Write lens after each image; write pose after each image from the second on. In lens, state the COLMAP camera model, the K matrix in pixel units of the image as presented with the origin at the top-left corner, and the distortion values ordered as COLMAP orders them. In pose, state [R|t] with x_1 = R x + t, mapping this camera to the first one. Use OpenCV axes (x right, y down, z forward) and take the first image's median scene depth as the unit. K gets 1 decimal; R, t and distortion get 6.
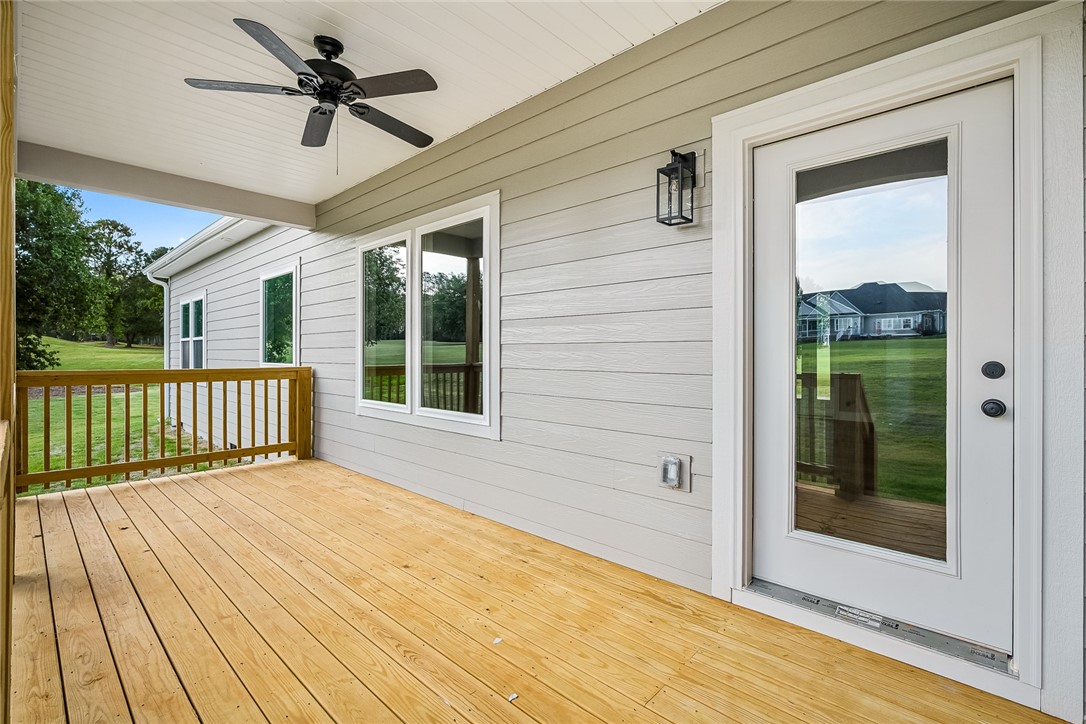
lens RADIAL K [[489.5, 0, 544.9], [0, 489.5, 356.8], [0, 0, 1]] dist [0.004940, 0.000309]
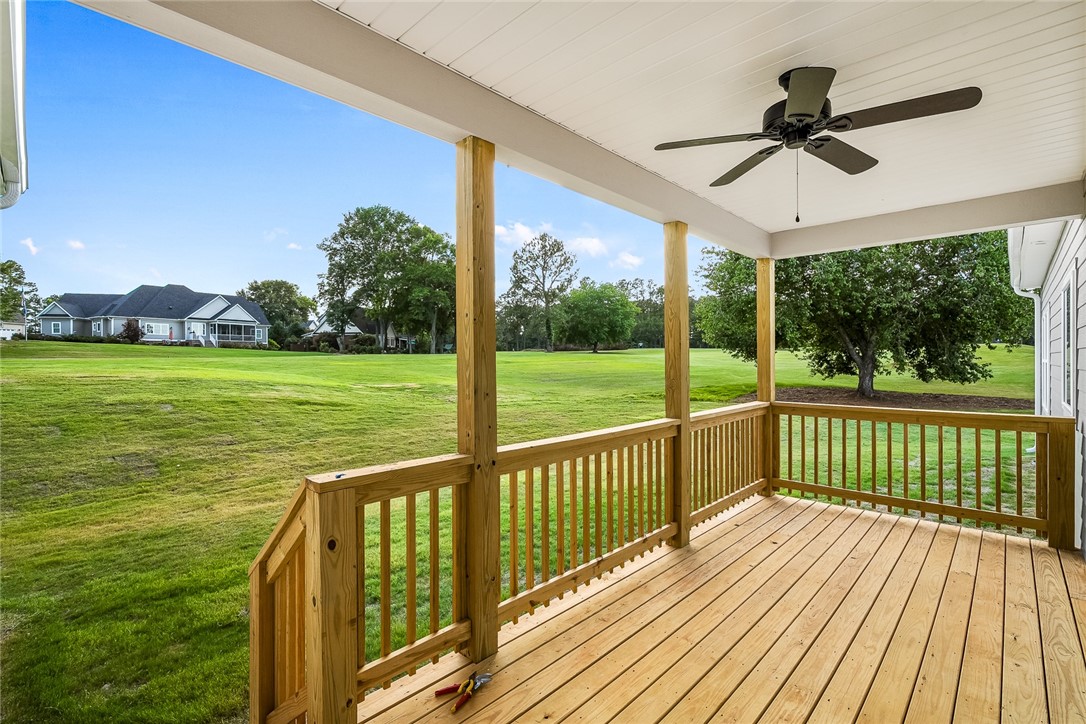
lens RADIAL K [[489.5, 0, 544.9], [0, 489.5, 364.9], [0, 0, 1]] dist [0.004940, 0.000309]
pose [[-0.015294, 0.005241, -0.999869, 0.223920], [0.002195, 0.999984, 0.005208, -0.060614], [0.999881, -0.002115, -0.015305, 0.277595]]
